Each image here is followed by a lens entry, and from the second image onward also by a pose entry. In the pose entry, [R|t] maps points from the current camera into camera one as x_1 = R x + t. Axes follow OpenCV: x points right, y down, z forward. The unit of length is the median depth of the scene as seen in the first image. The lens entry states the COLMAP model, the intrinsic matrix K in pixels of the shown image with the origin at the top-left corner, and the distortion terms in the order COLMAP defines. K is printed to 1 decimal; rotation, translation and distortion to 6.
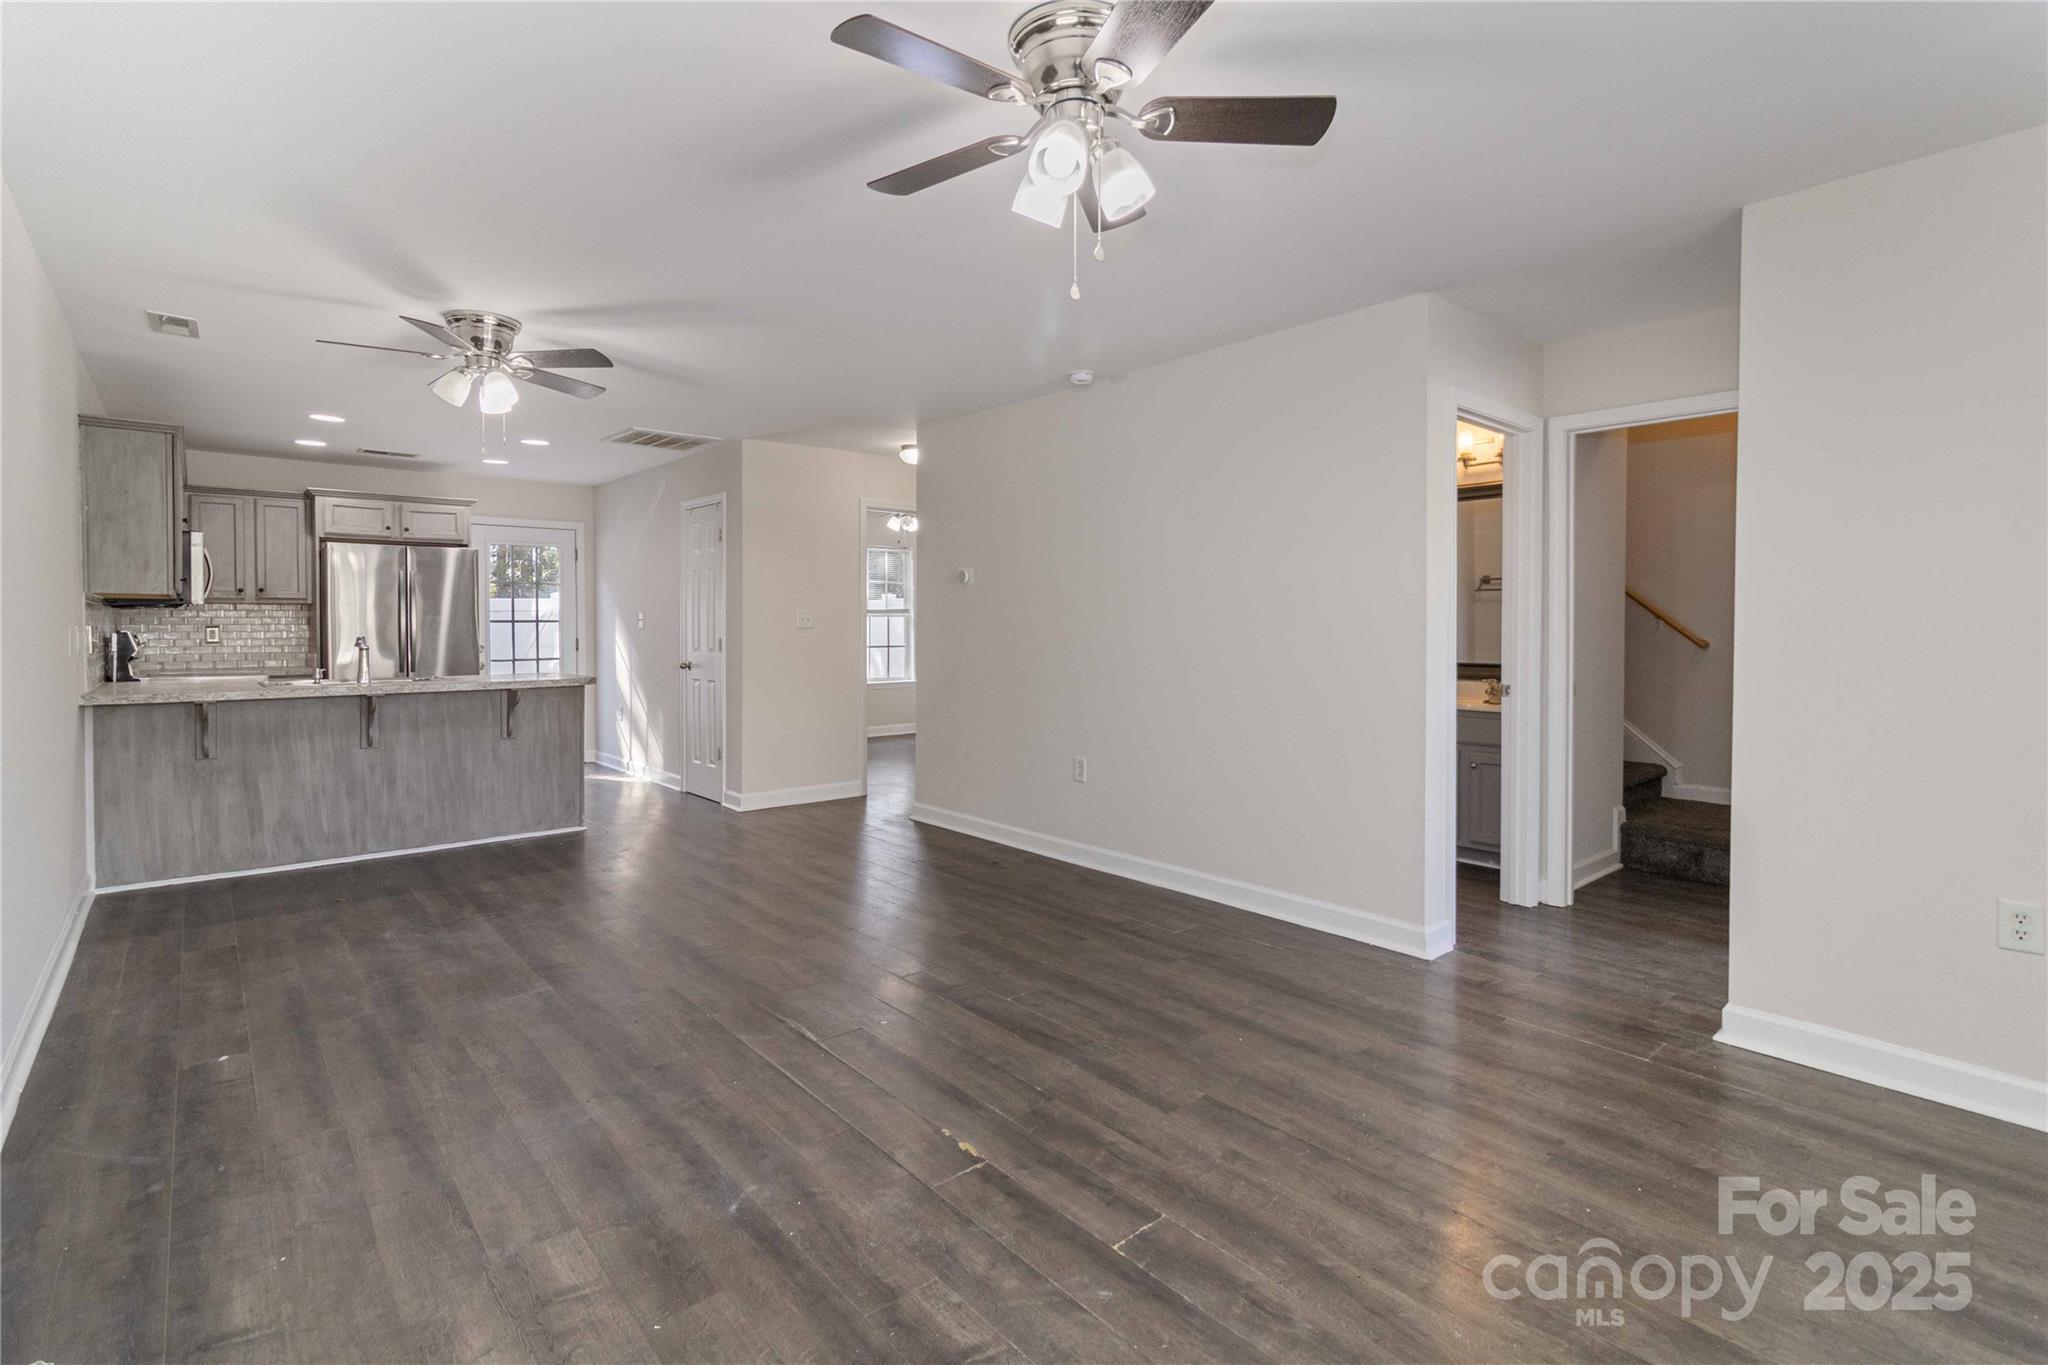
lens RADIAL K [[954.1, 0, 1021.8], [0, 954.1, 638.3], [0, 0, 1]] dist [0.000492, 0.000191]
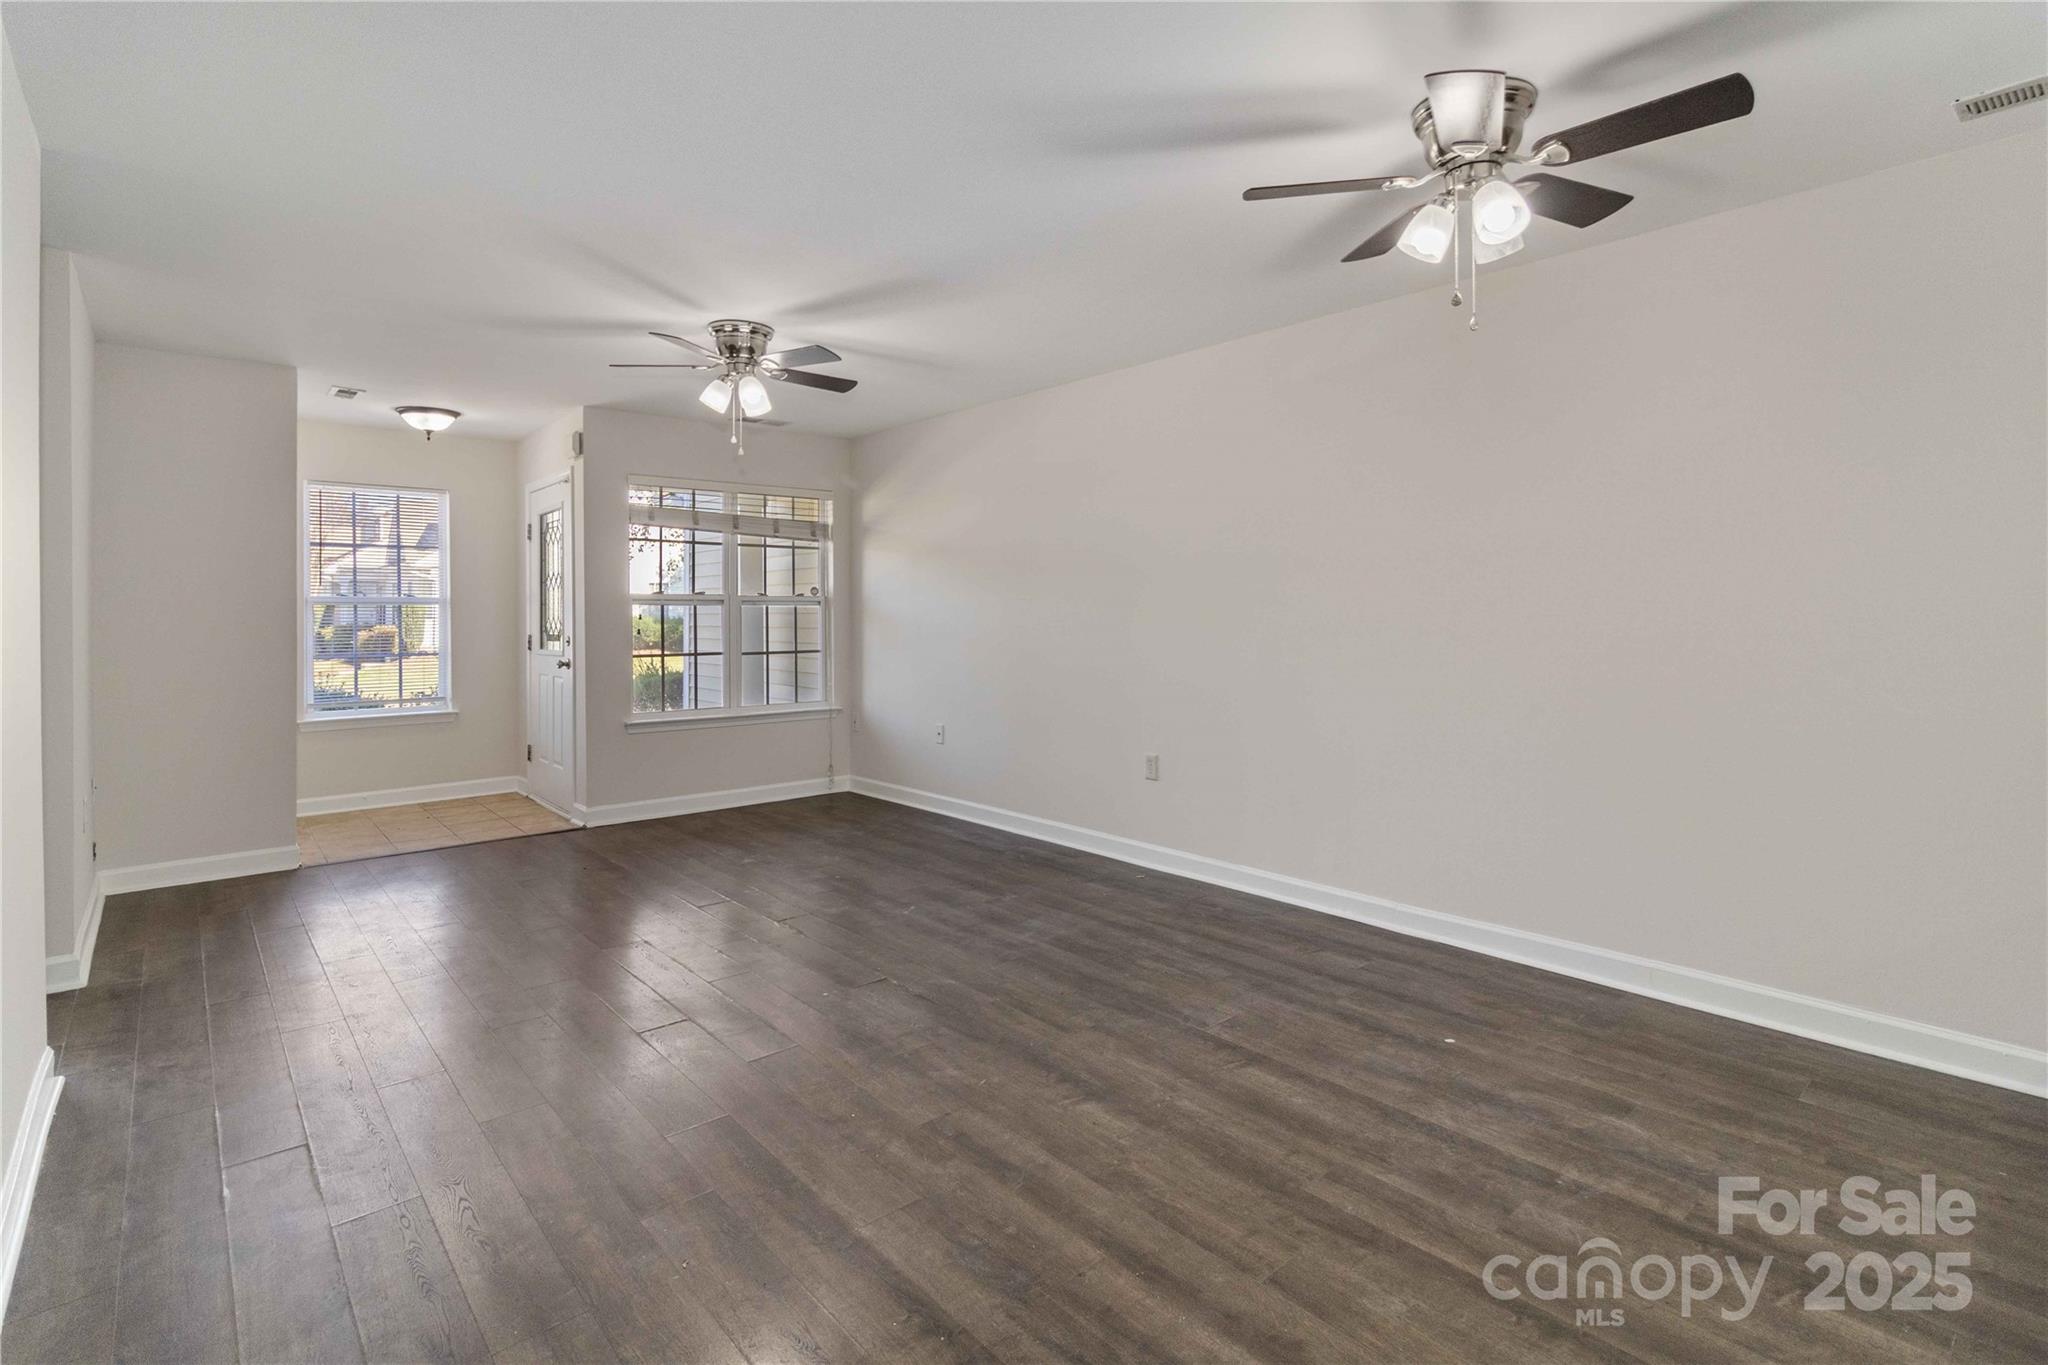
lens RADIAL K [[966.4, 0, 1025.6], [0, 966.4, 607.3], [0, 0, 1]] dist [-0.000707, 0.000310]
pose [[-0.999897, 0.004012, -0.013749, -0.293241], [0.003832, 0.999907, 0.013117, -0.030905], [0.013800, 0.013063, -0.999819, 1.718556]]
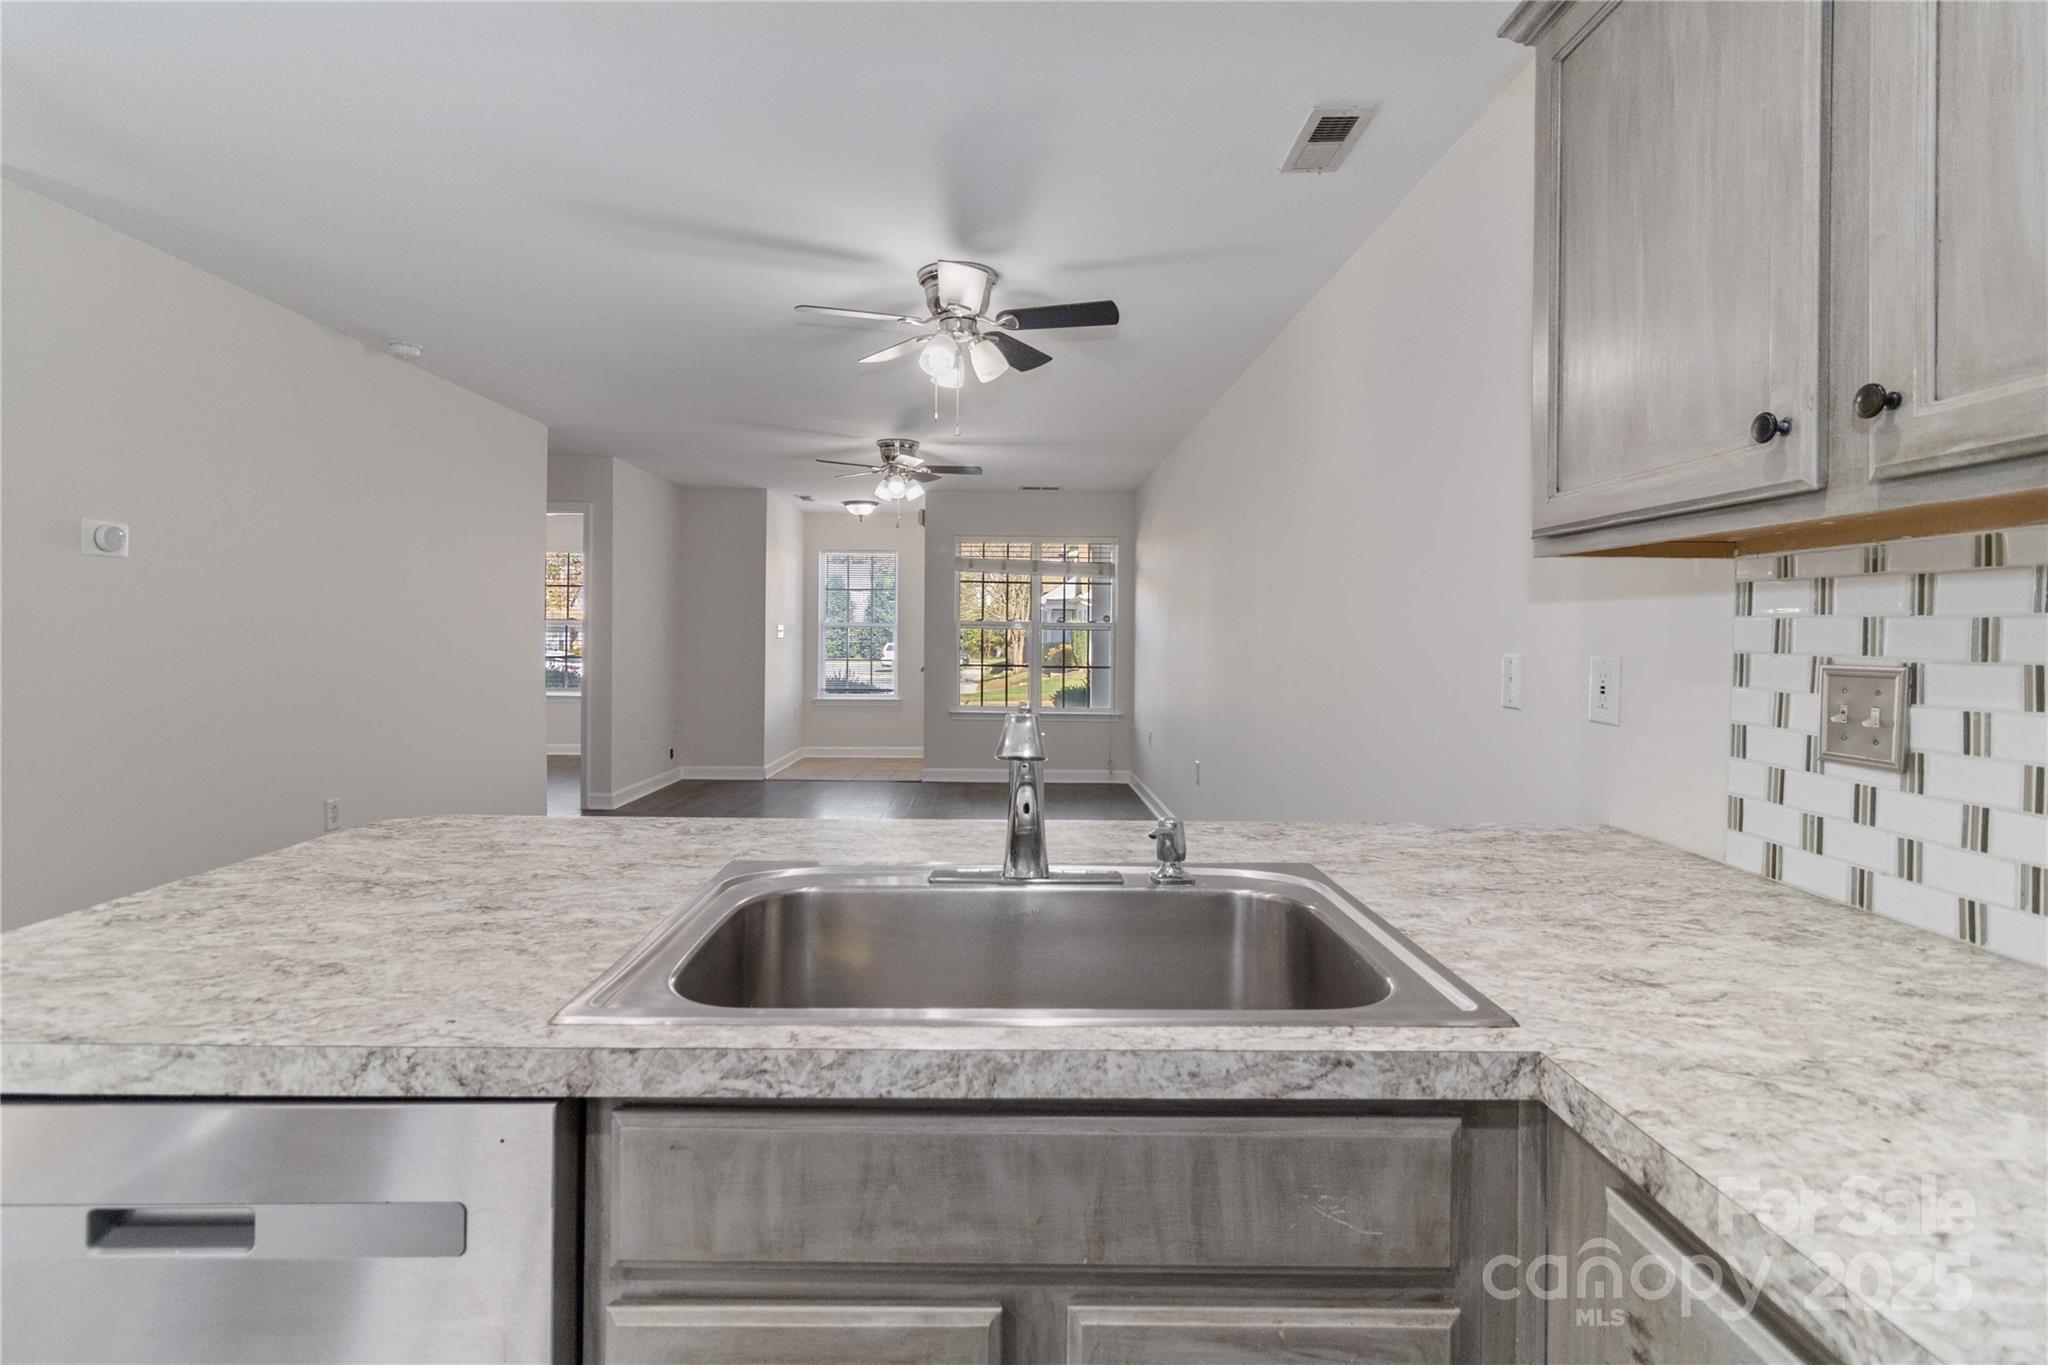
lens RADIAL K [[954.1, 0, 1021.8], [0, 954.1, 638.3], [0, 0, 1]] dist [0.000492, 0.000191]
pose [[-0.771573, -0.011521, 0.636037, -1.228817], [-0.000903, 0.999855, 0.017016, -0.031468], [-0.636140, 0.012554, -0.771471, 1.730203]]
